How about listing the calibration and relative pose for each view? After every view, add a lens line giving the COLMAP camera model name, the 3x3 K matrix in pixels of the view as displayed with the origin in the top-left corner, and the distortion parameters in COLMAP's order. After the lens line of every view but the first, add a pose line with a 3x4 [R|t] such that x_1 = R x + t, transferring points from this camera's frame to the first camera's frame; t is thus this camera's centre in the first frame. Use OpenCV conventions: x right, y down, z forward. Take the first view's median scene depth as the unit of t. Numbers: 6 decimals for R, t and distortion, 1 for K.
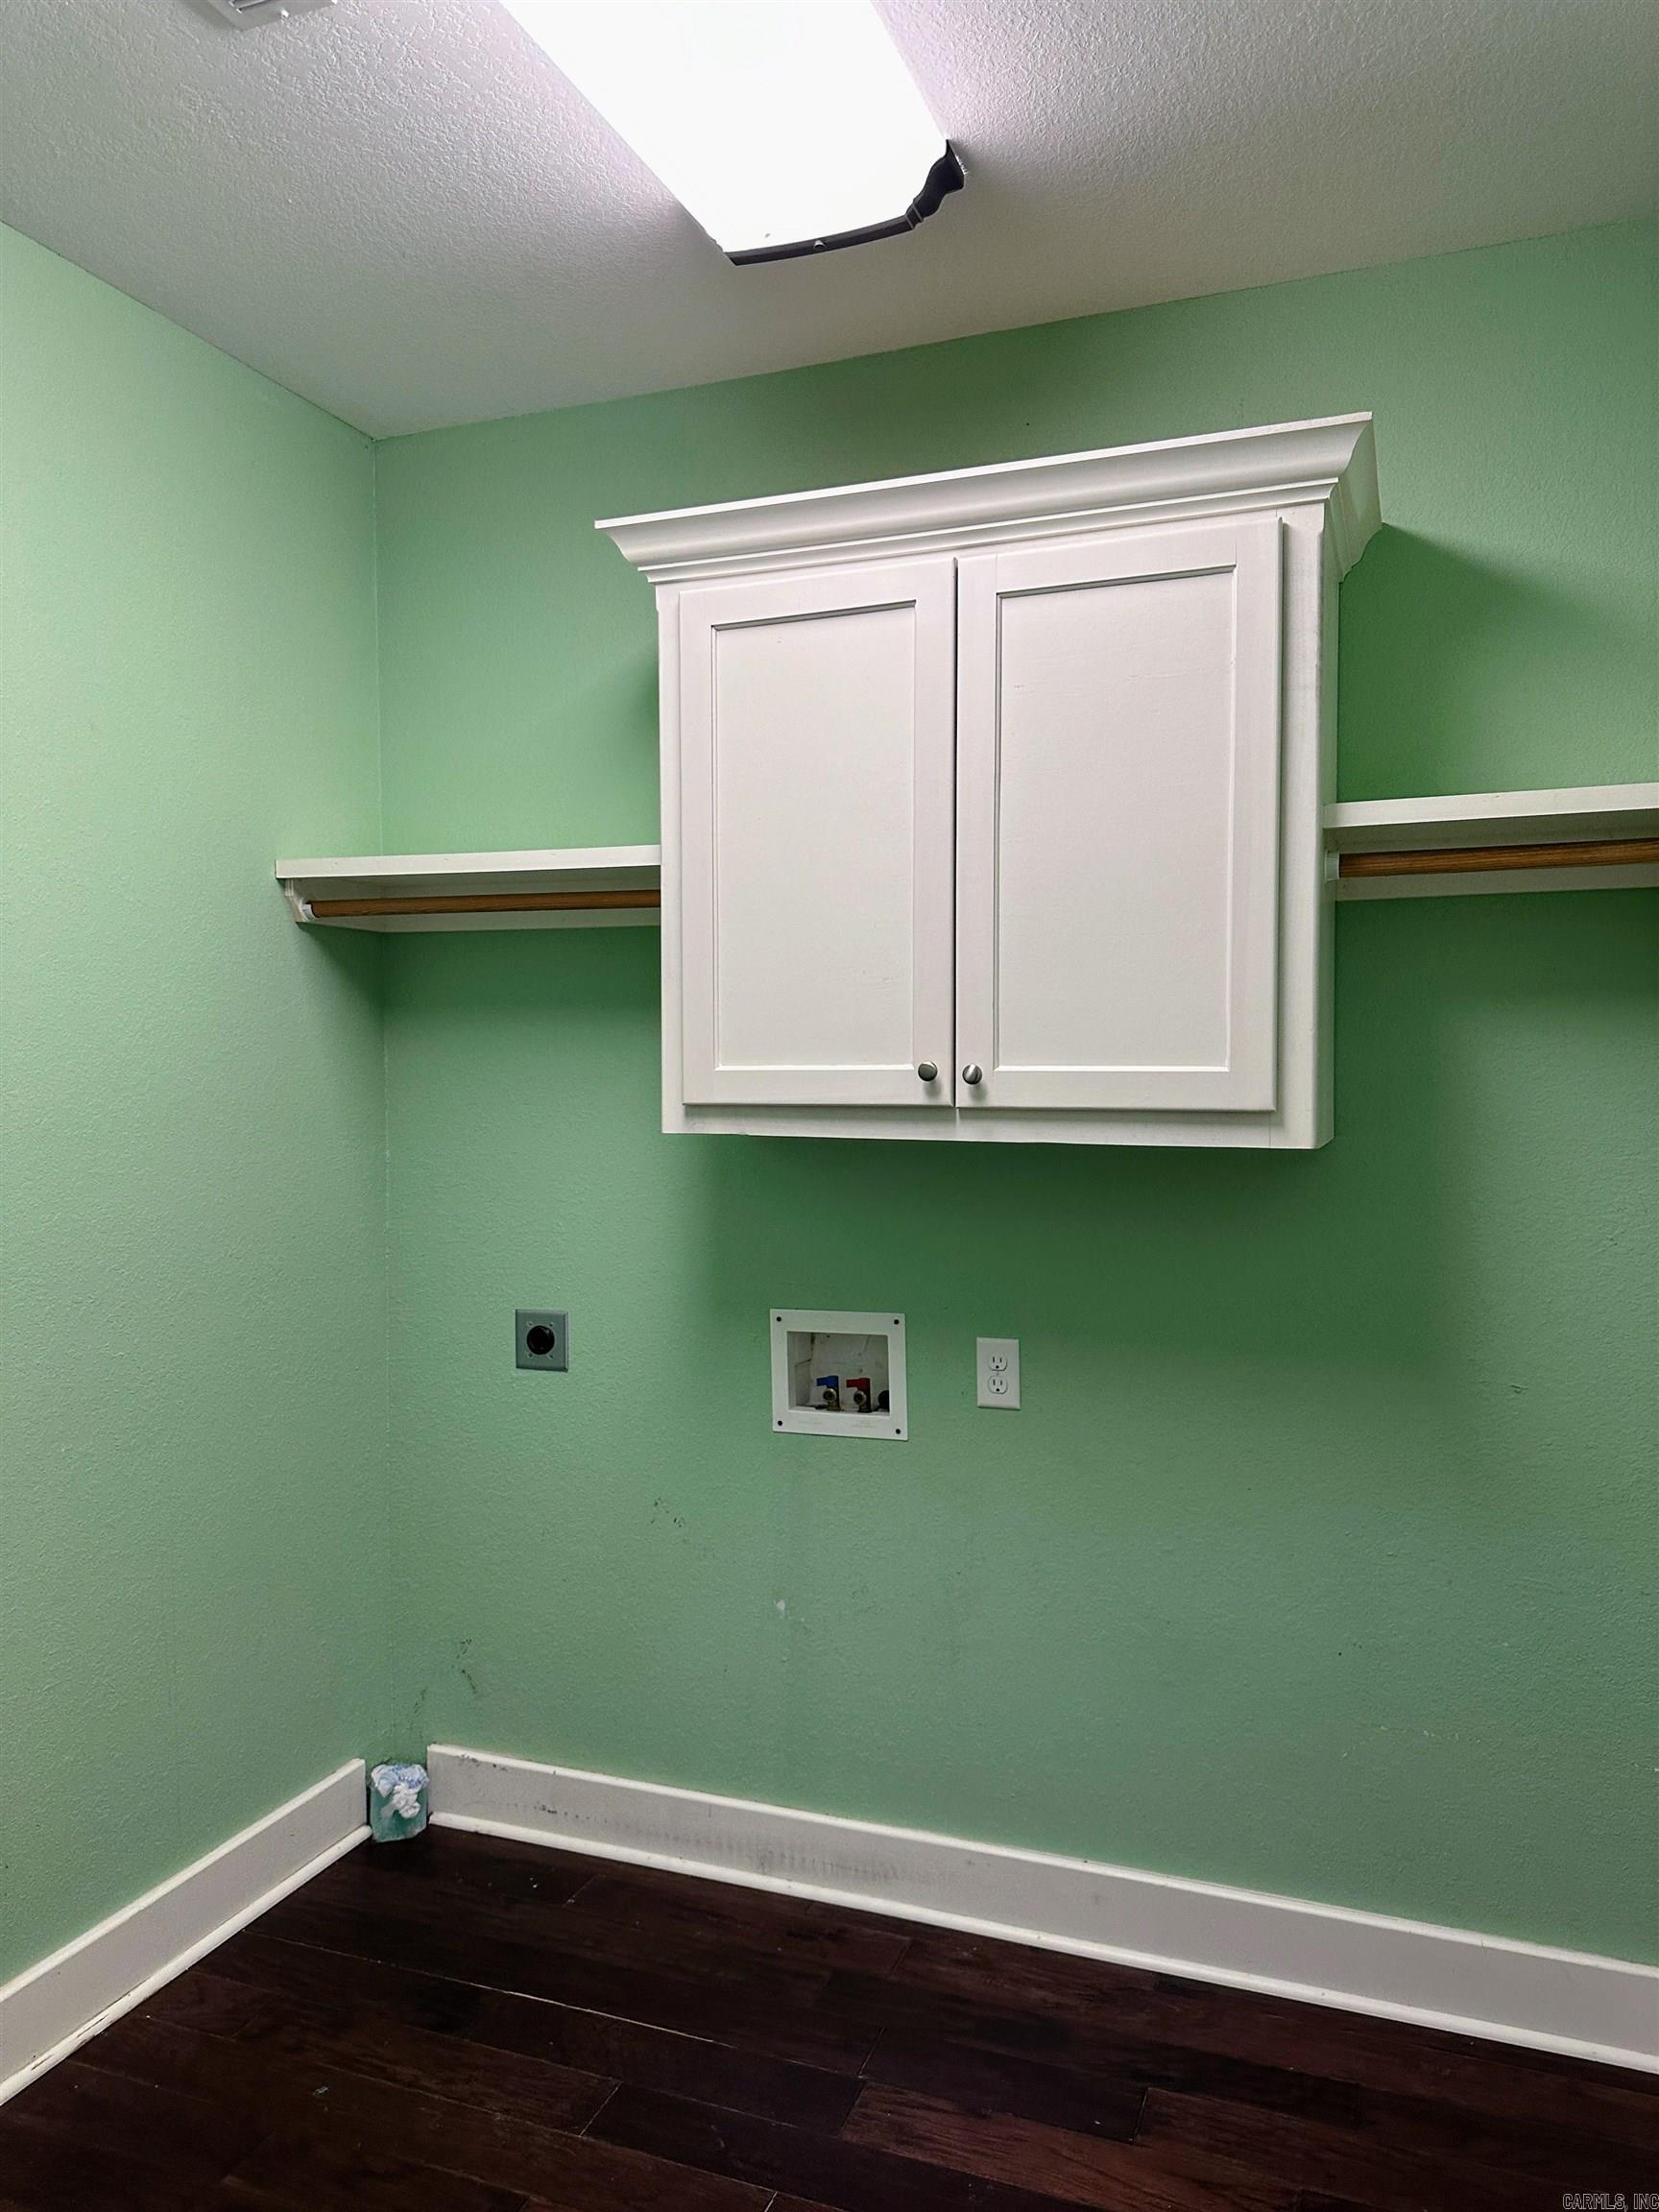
lens RADIAL K [[1552.8, 0, 795.0], [0, 1552.8, 1102.5], [0, 0, 1]] dist [0.061721, -0.063784]
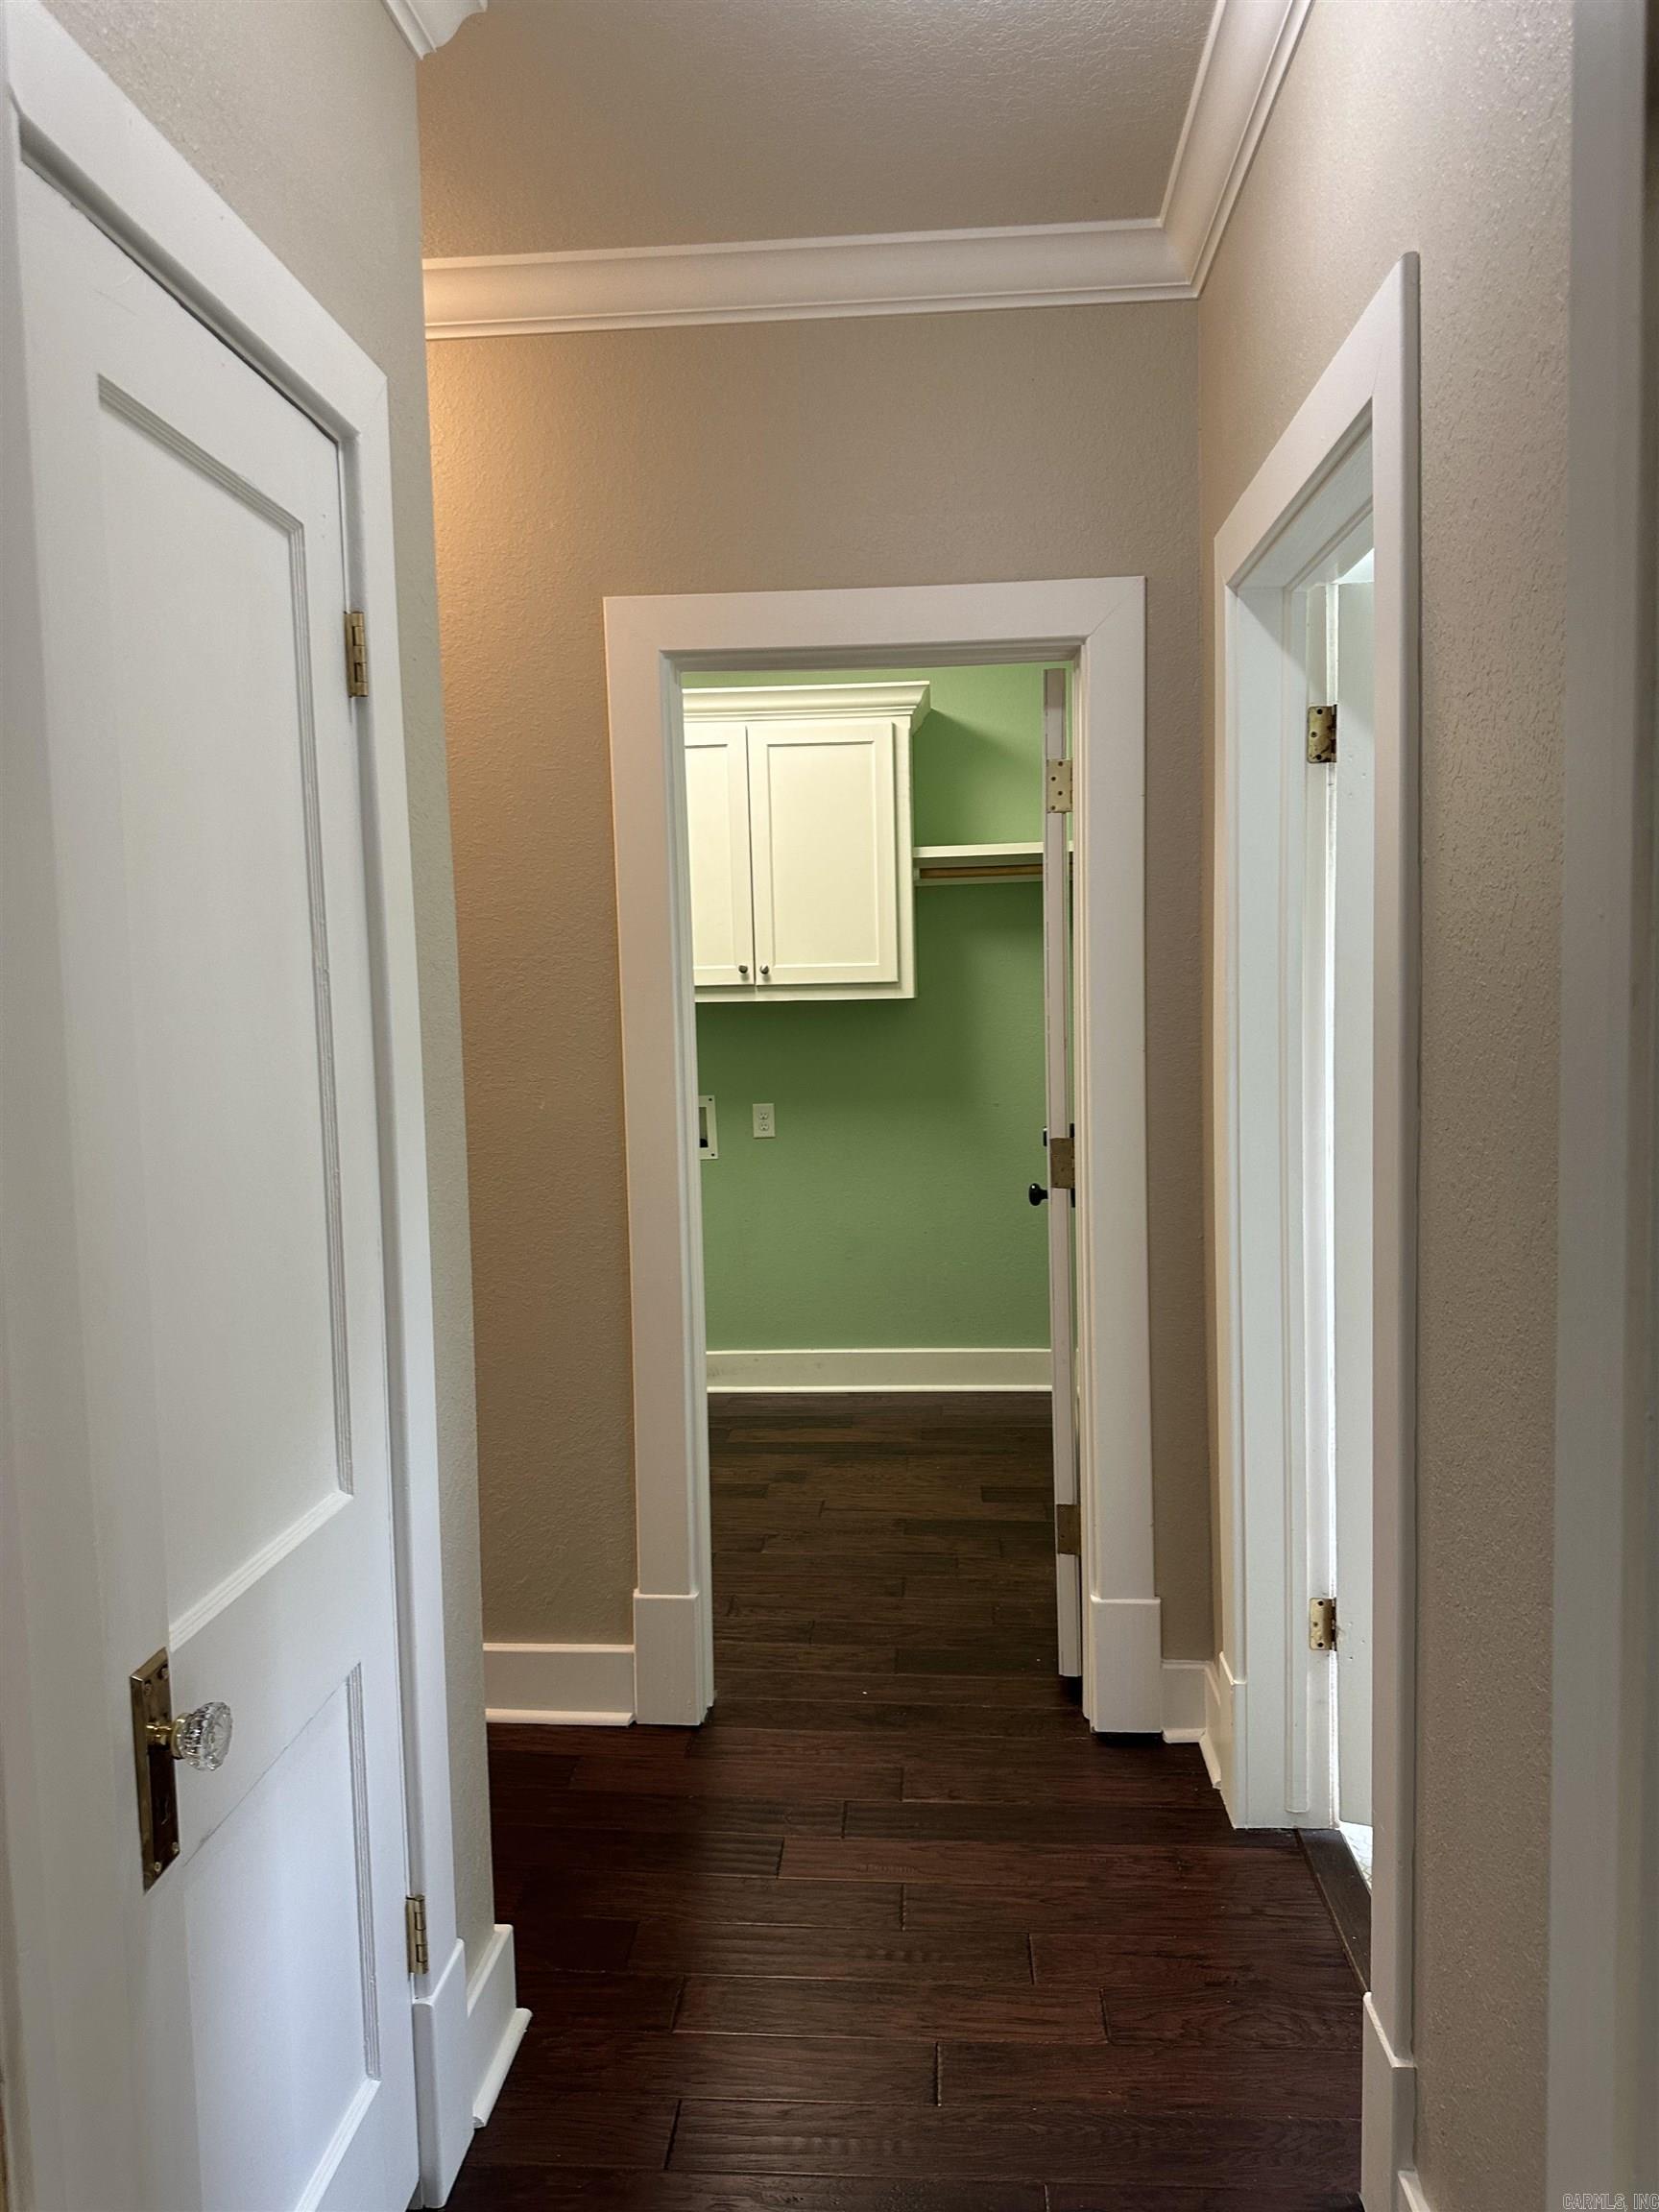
lens RADIAL K [[1552.8, 0, 823.7], [0, 1552.8, 1105.4], [0, 0, 1]] dist [0.061721, -0.063784]
pose [[0.954177, -0.045169, 0.295813, -0.450828], [0.029316, 0.997897, 0.057813, 0.047614], [-0.297803, -0.046492, 0.953495, -1.083192]]
